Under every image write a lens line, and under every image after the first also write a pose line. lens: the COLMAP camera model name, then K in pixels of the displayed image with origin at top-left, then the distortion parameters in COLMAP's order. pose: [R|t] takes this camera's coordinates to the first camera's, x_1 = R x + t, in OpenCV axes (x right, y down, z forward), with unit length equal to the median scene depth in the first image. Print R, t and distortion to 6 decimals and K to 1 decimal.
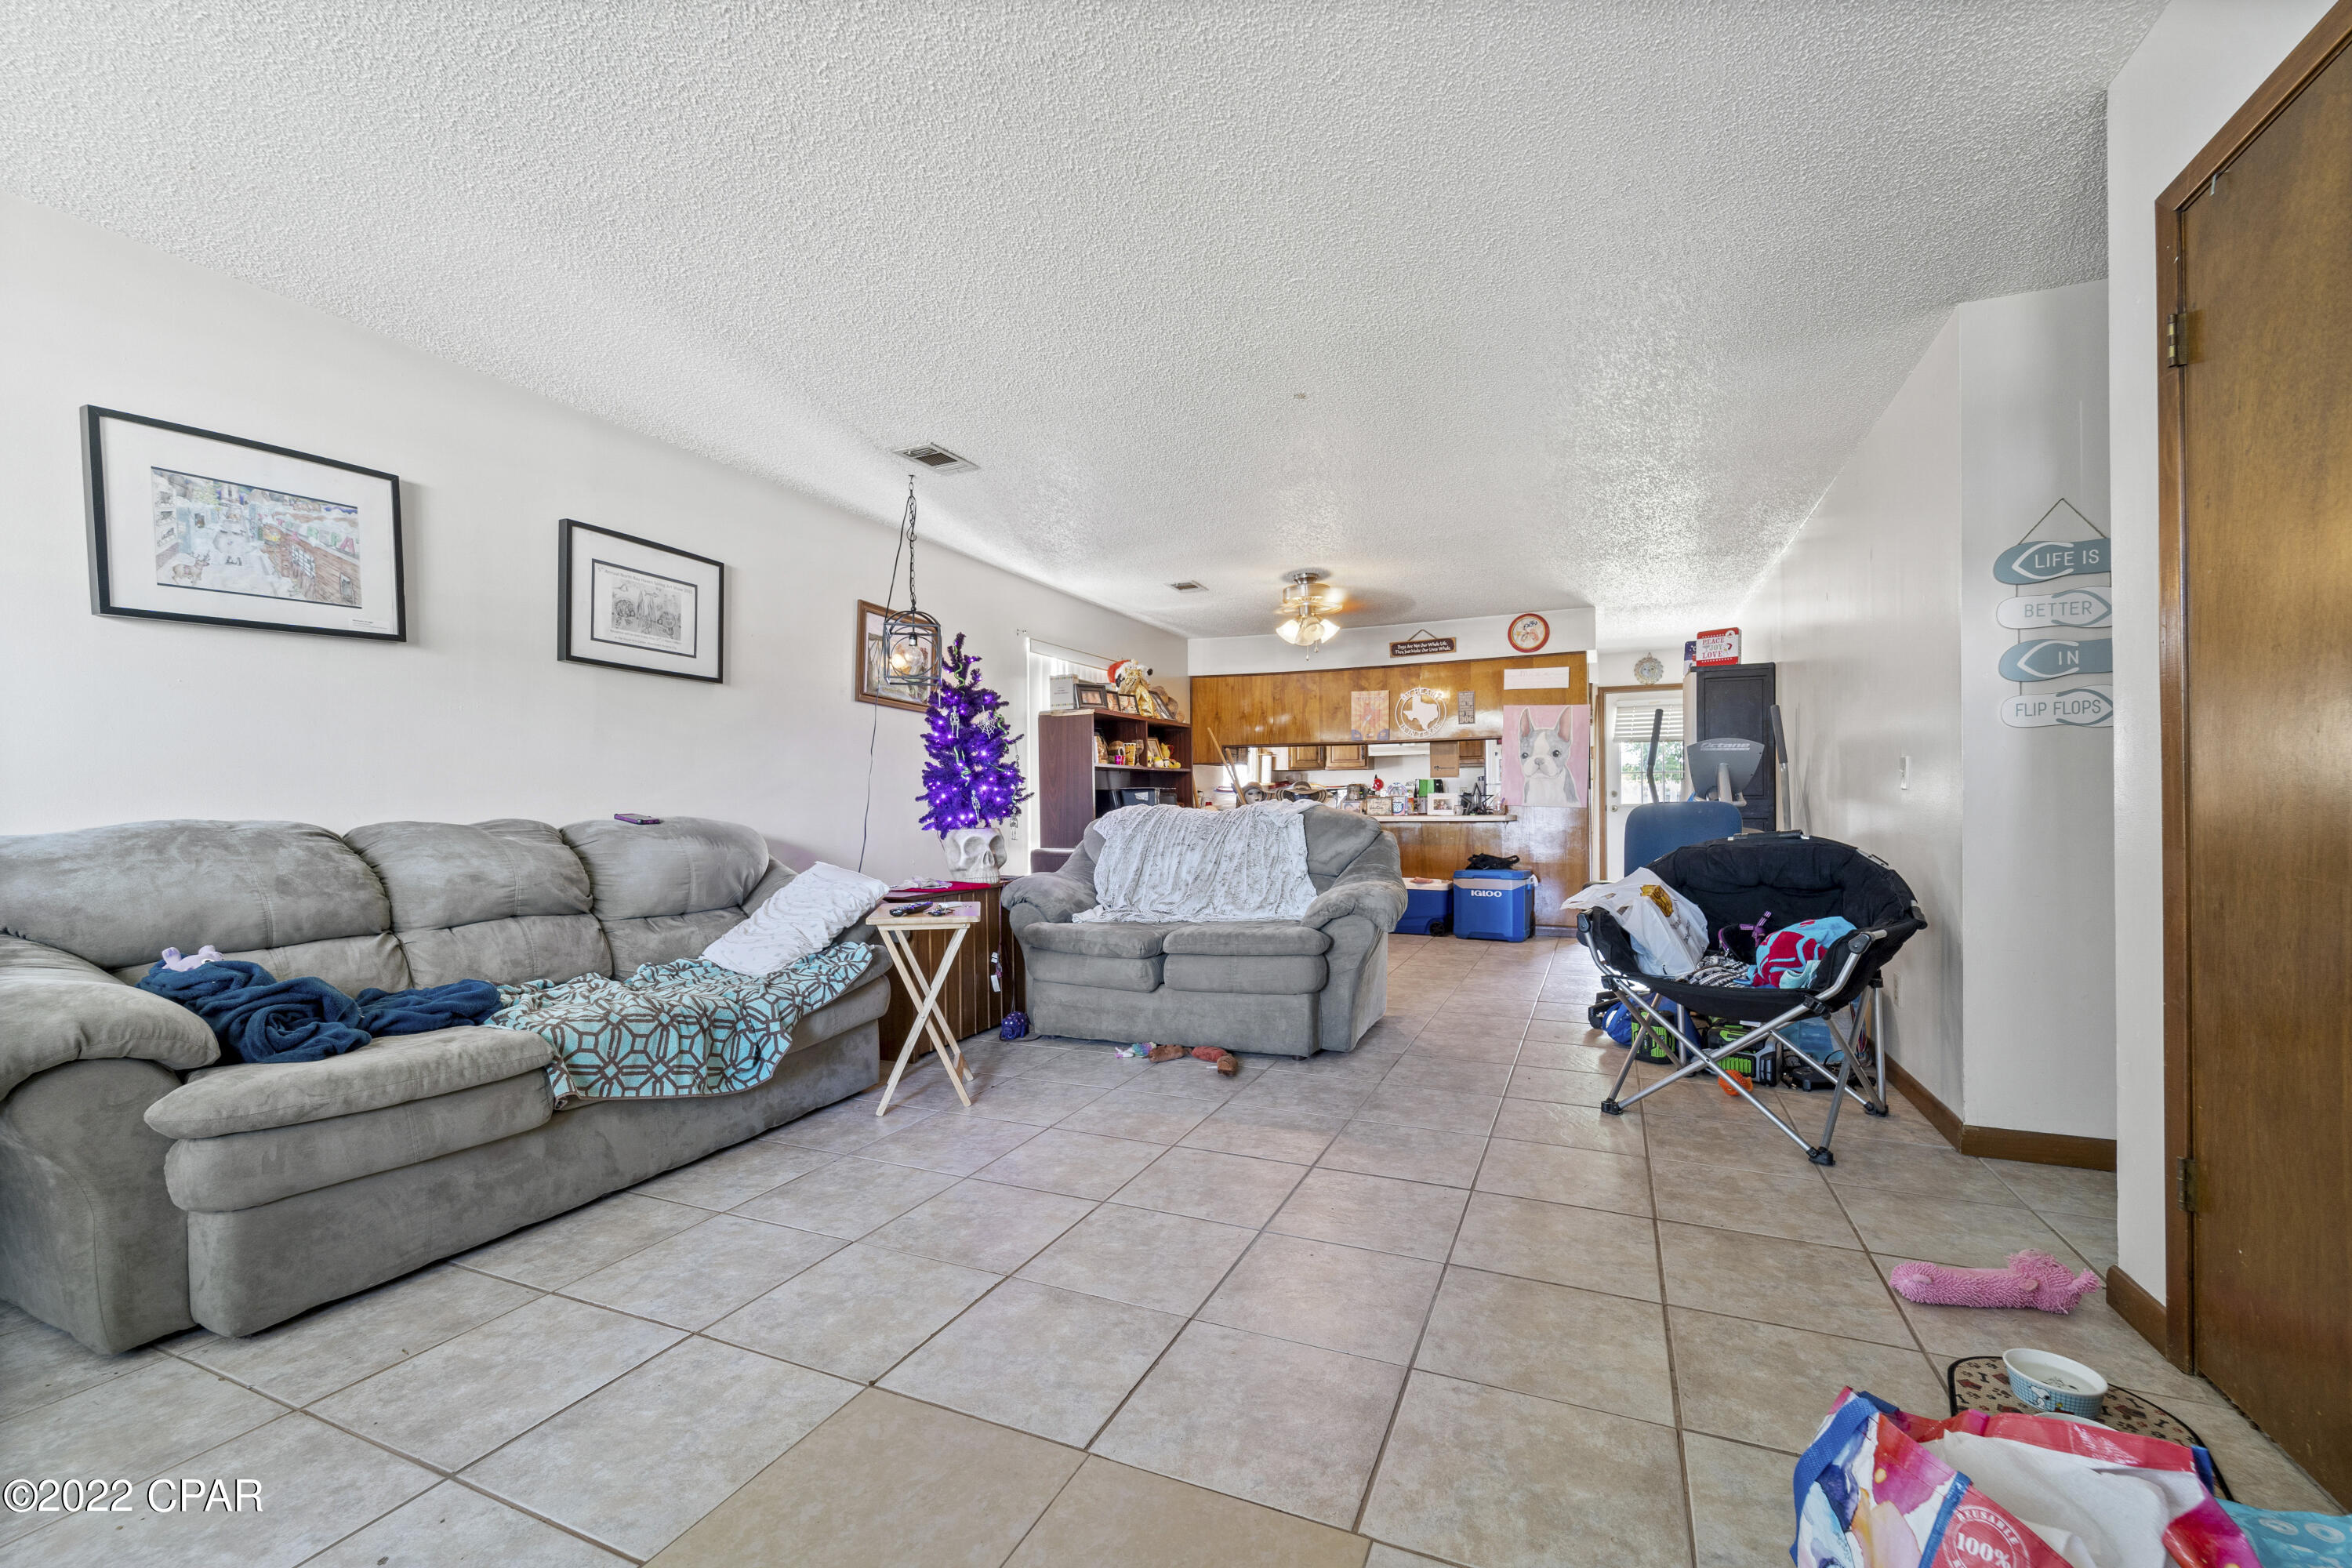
lens RADIAL K [[971.8, 0, 1179.5], [0, 971.8, 799.8], [0, 0, 1]] dist [-0.000359, -0.000127]
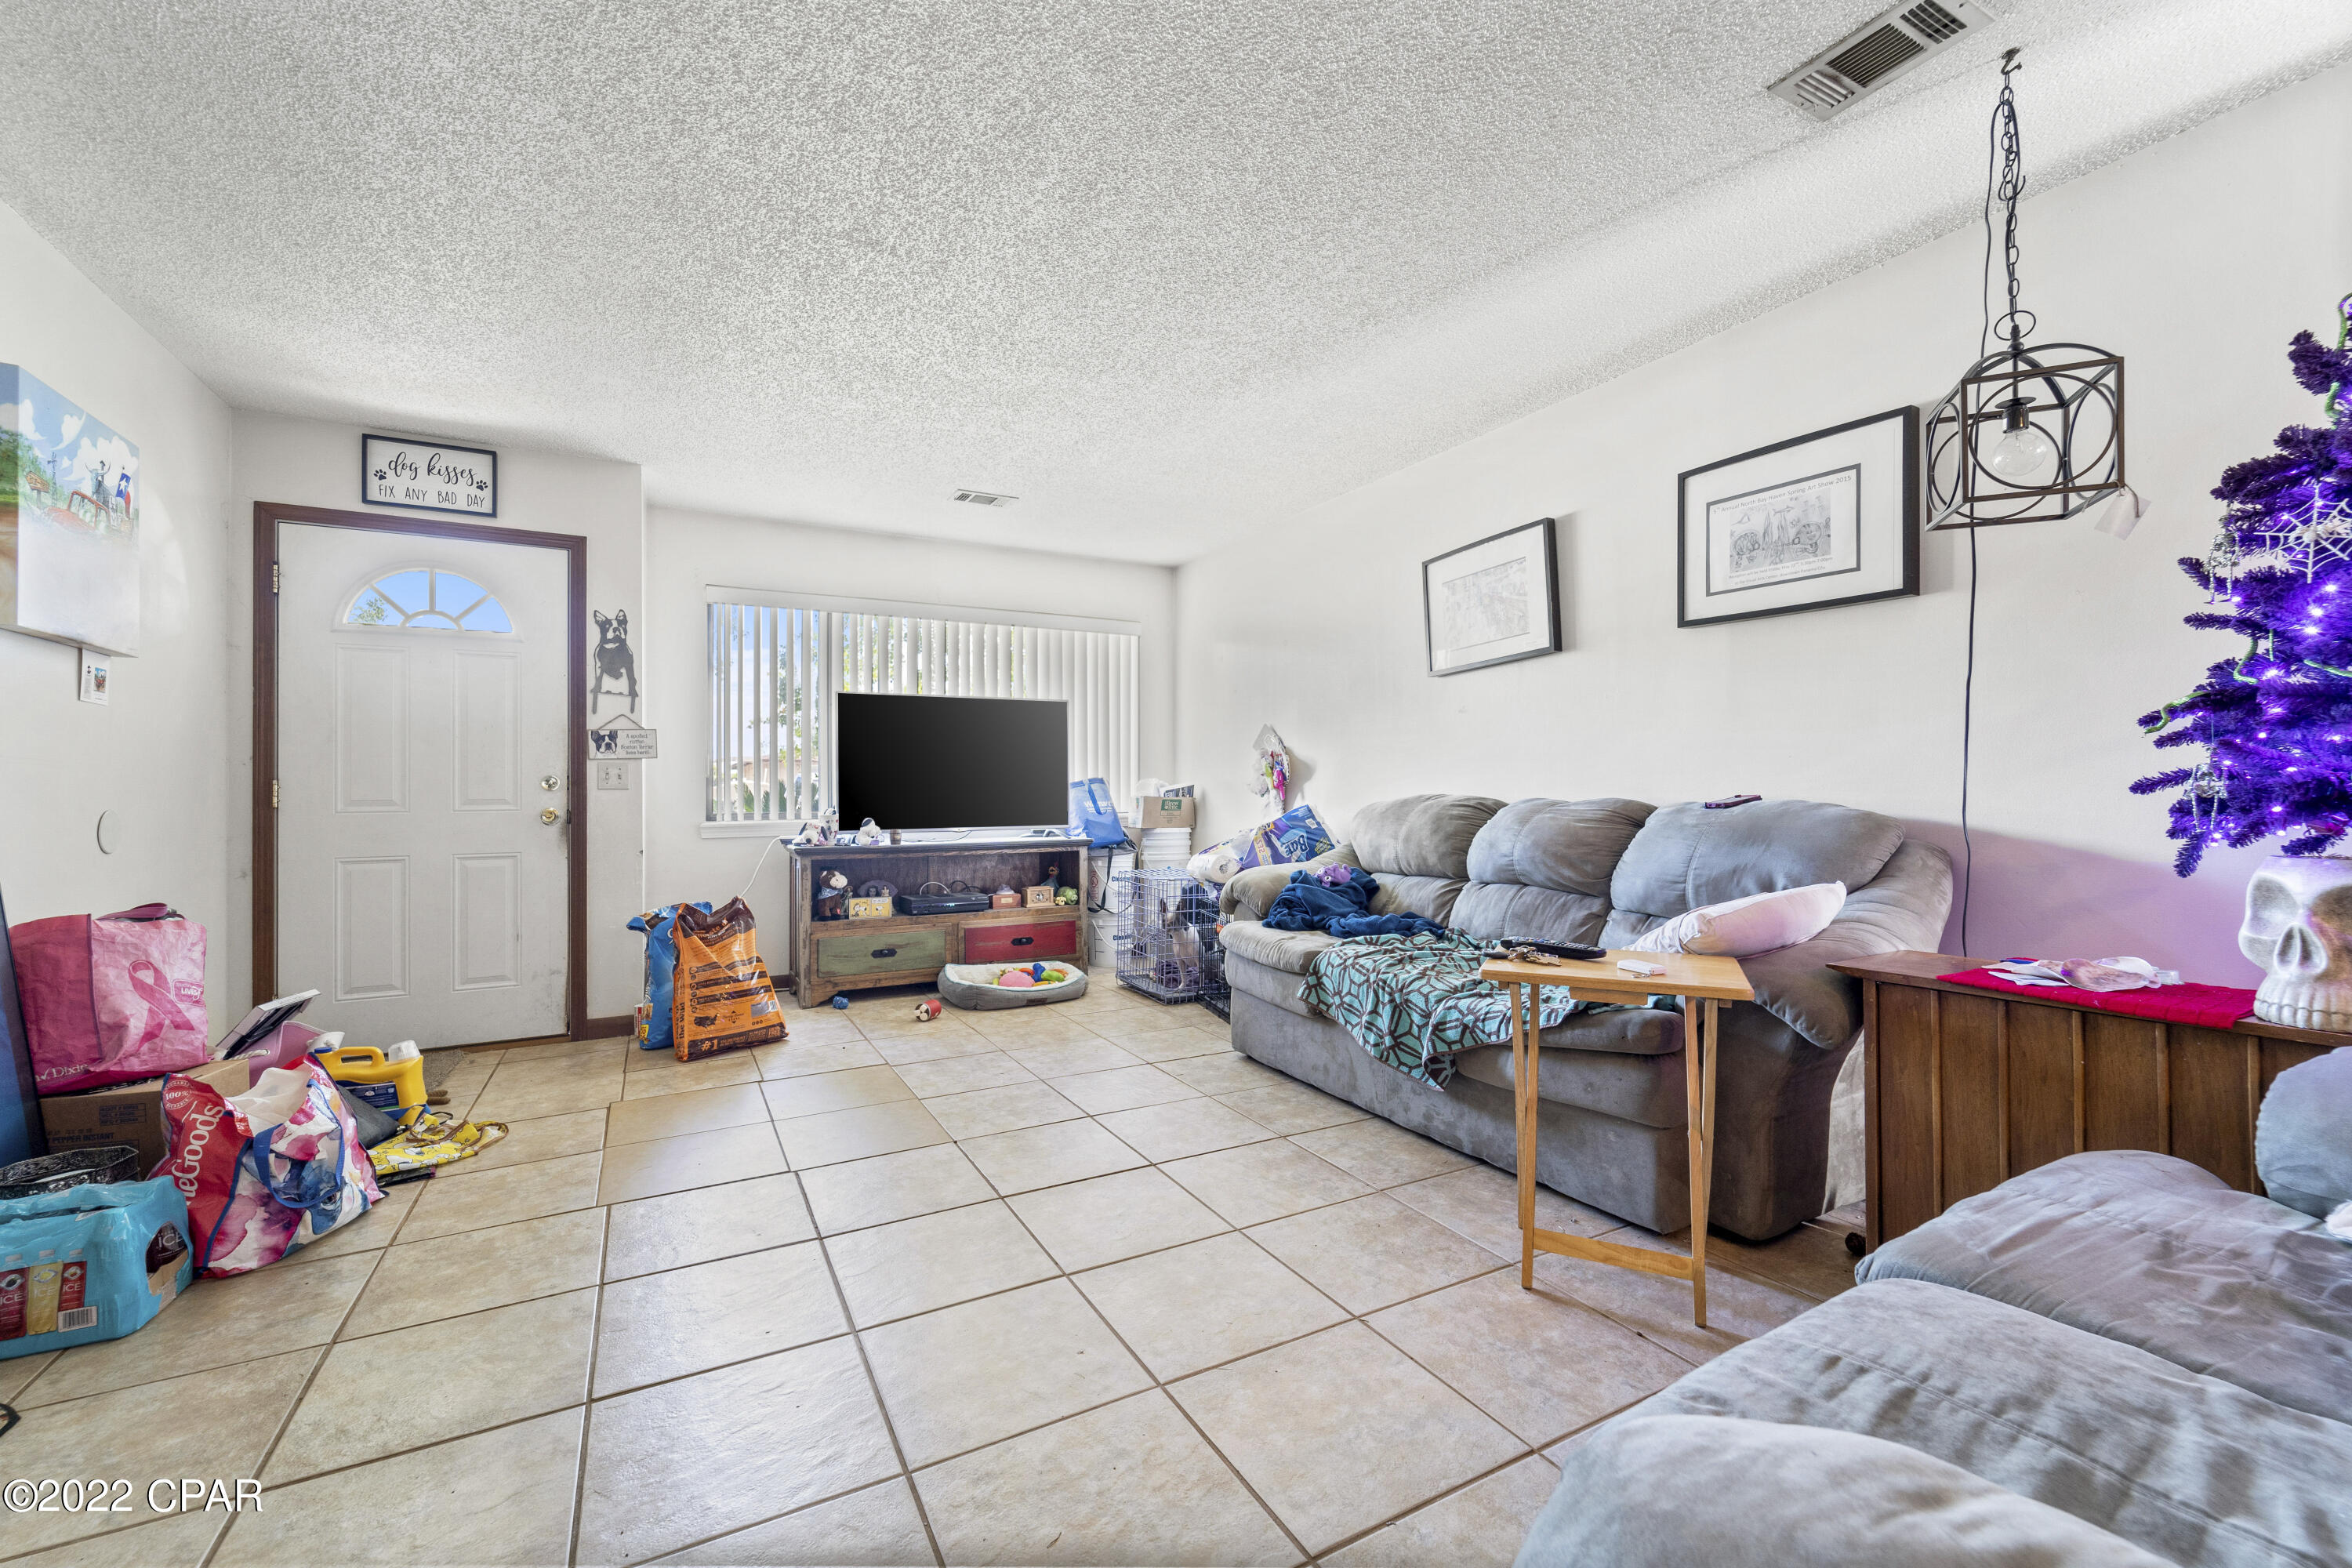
lens RADIAL K [[955.3, 0, 1187.5], [0, 955.3, 775.8], [0, 0, 1]] dist [-0.000982, -0.000240]
pose [[-0.603270, 0.001794, -0.797535, 0.477590], [0.014533, 0.999856, -0.008744, -0.001884], [0.797405, -0.016865, -0.603209, 1.489765]]
